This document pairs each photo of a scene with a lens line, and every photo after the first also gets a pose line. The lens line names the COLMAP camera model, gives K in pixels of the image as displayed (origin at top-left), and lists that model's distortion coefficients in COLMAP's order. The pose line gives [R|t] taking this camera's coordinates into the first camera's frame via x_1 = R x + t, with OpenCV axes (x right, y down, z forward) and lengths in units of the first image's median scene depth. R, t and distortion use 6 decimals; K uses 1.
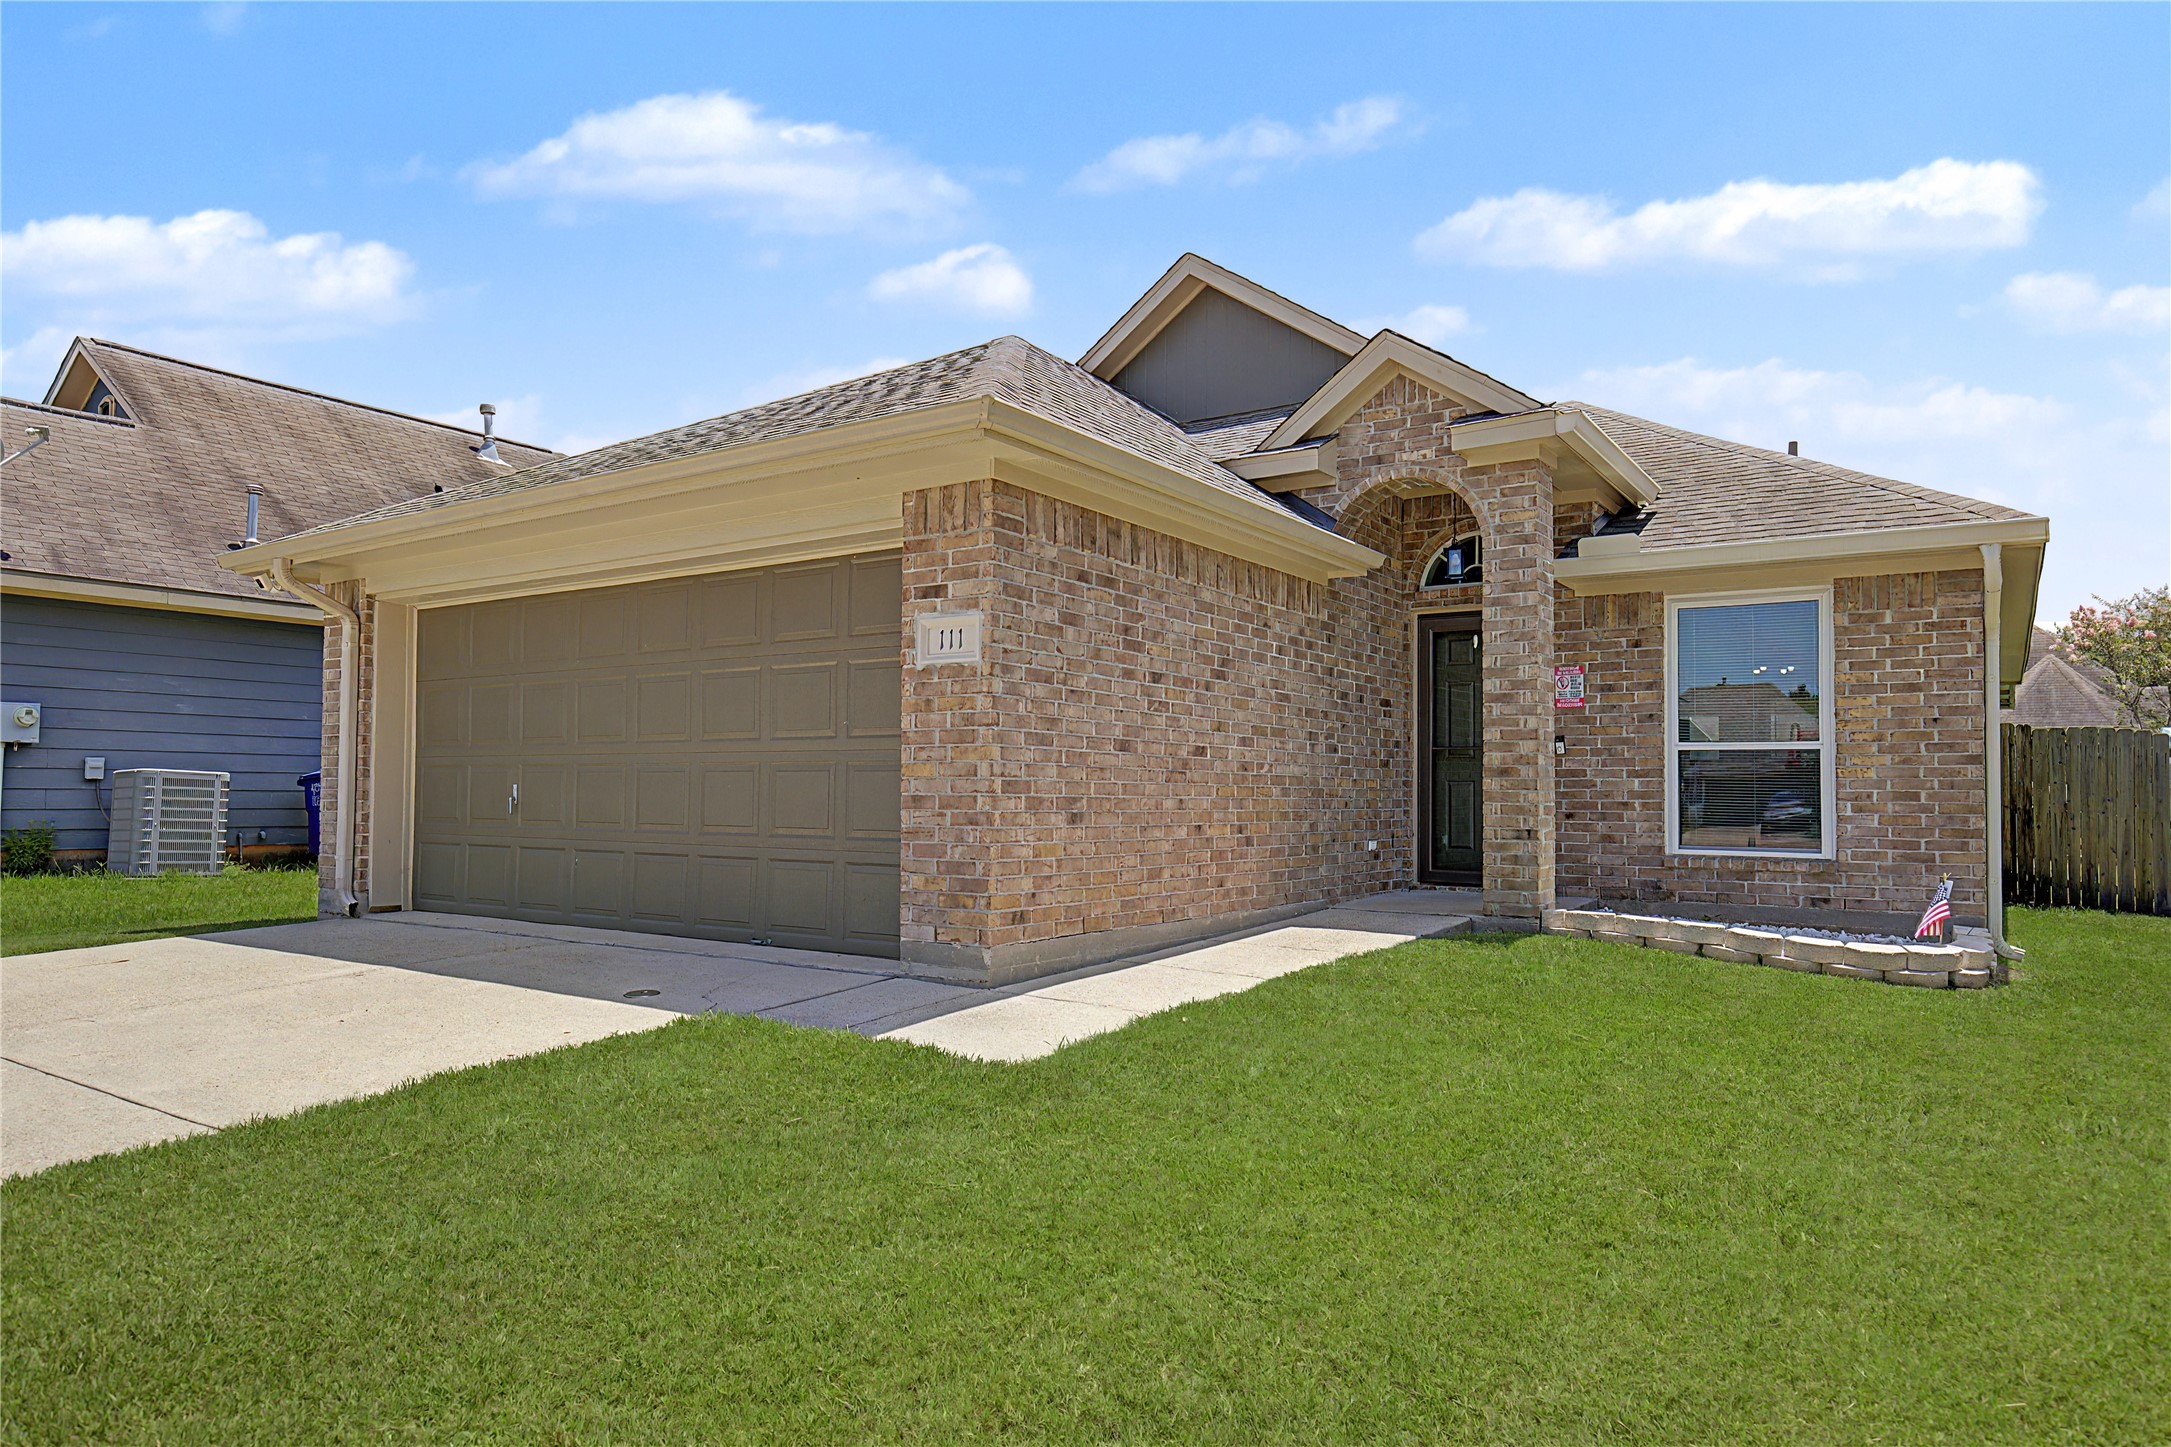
lens RADIAL K [[1339.7, 0, 1085.1], [0, 1339.7, 727.0], [0, 0, 1]] dist [0.007987, -0.000616]
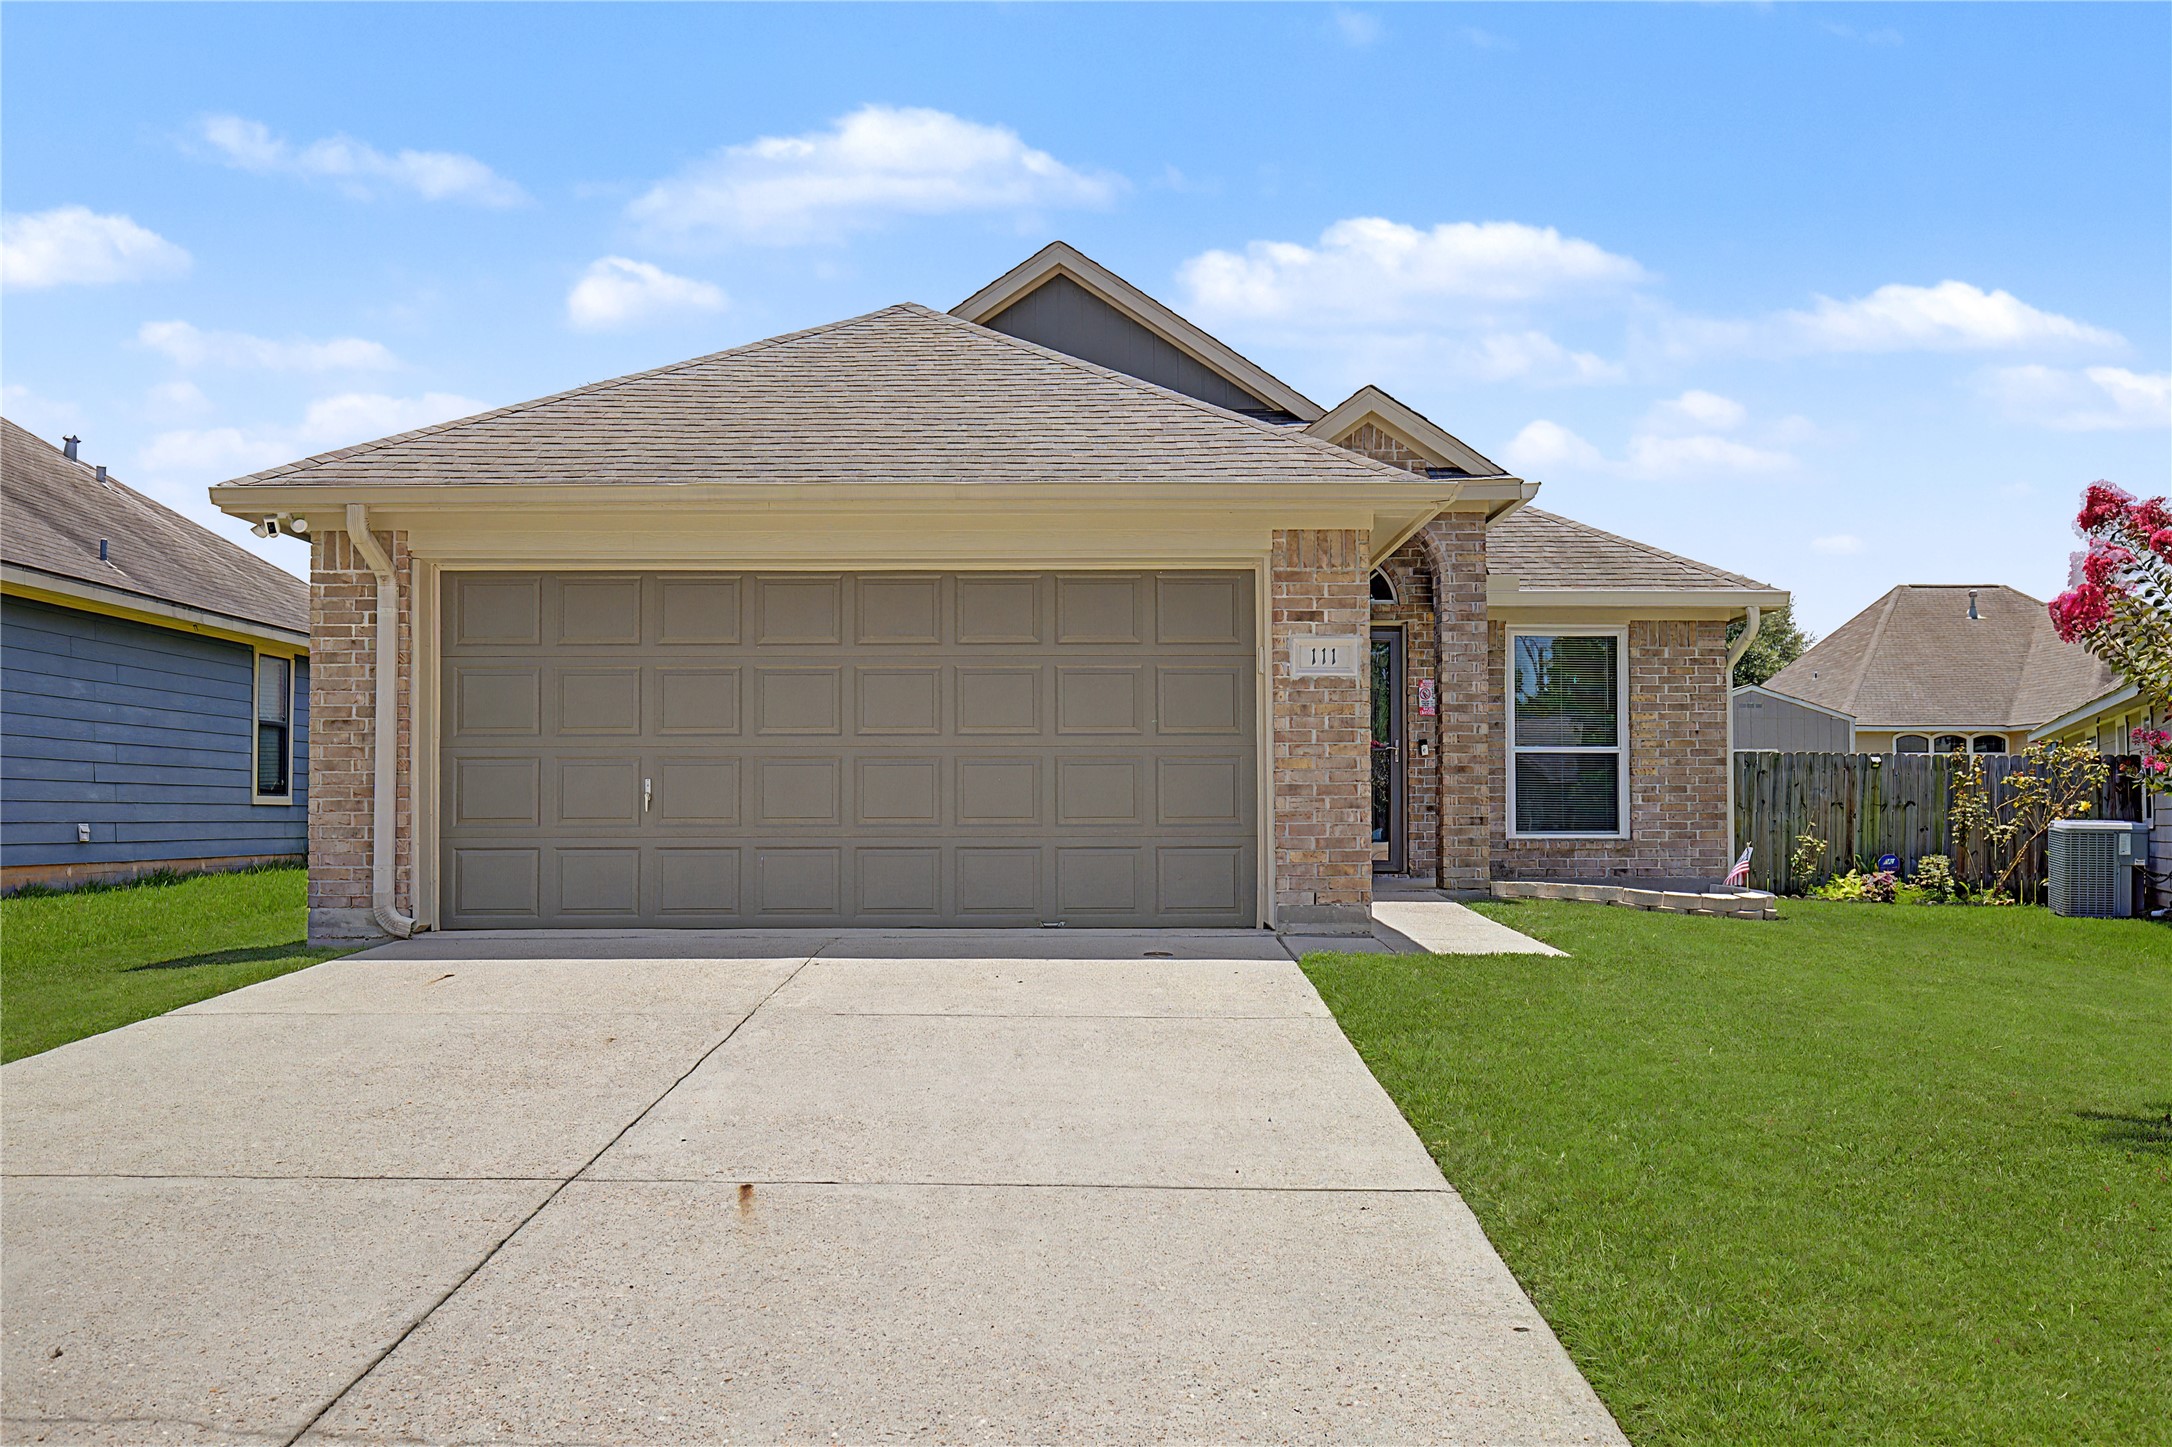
lens RADIAL K [[1959.8, 0, 1087.2], [0, 1959.8, 725.9], [0, 0, 1]] dist [-0.008901, 0.003336]
pose [[0.824013, 0.016574, 0.566328, -0.975462], [-0.018908, 0.999820, -0.001748, 0.003771], [-0.566255, -0.009268, 0.824178, -0.264057]]
